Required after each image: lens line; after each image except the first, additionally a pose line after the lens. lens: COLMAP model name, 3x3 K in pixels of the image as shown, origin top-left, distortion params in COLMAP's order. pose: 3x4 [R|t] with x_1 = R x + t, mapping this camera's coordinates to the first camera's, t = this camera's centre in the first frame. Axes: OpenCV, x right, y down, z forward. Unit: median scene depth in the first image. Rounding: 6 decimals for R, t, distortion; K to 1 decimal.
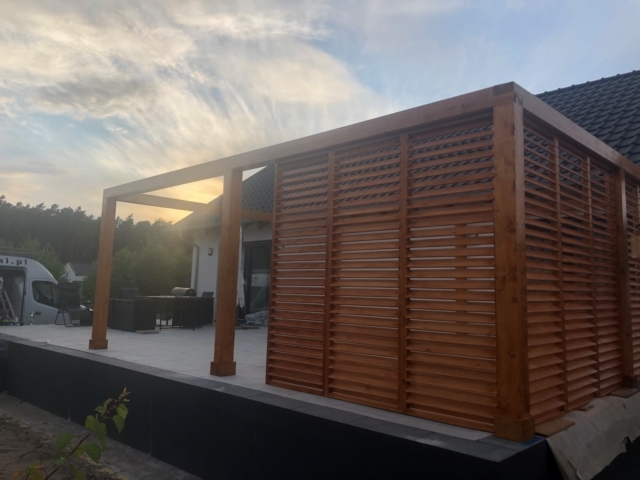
lens RADIAL K [[524.5, 0, 321.4], [0, 524.5, 229.5], [0, 0, 1]] dist [0.062762, -0.123286]
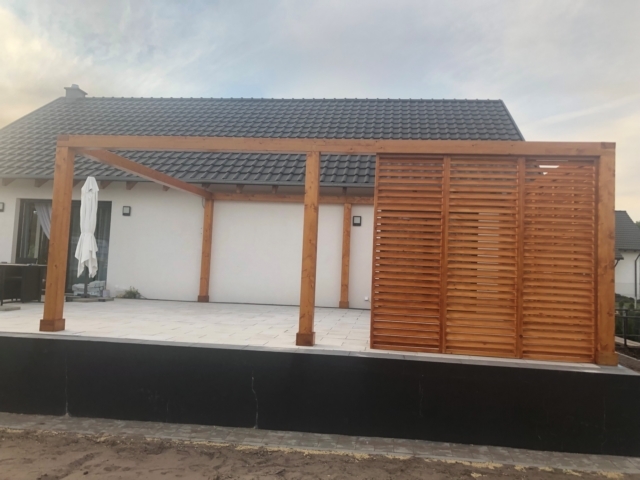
lens RADIAL K [[507.3, 0, 332.8], [0, 507.3, 239.6], [0, 0, 1]] dist [-0.001009, -0.001111]
pose [[0.800045, 0.043899, 0.598332, -0.939101], [-0.093097, 0.994323, 0.051531, 0.006193], [-0.592673, -0.096930, 0.799590, 0.205403]]
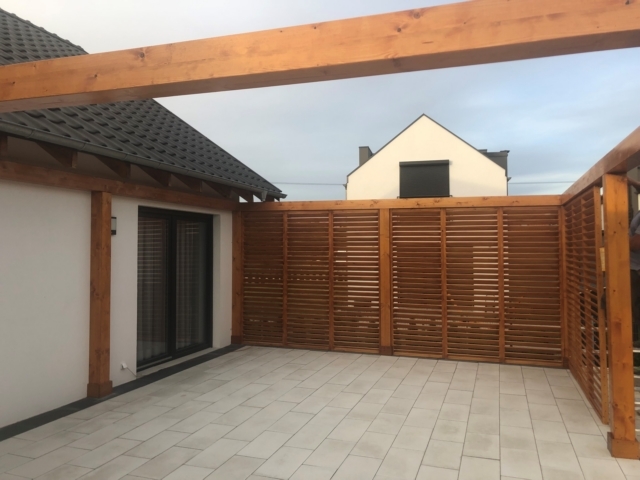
lens RADIAL K [[524.5, 0, 321.4], [0, 524.5, 229.5], [0, 0, 1]] dist [0.062762, -0.123286]
pose [[-0.417605, 0.016068, 0.908486, -0.852292], [-0.108807, 0.991765, -0.067557, 0.072948], [-0.902090, -0.127062, -0.412418, 2.119794]]
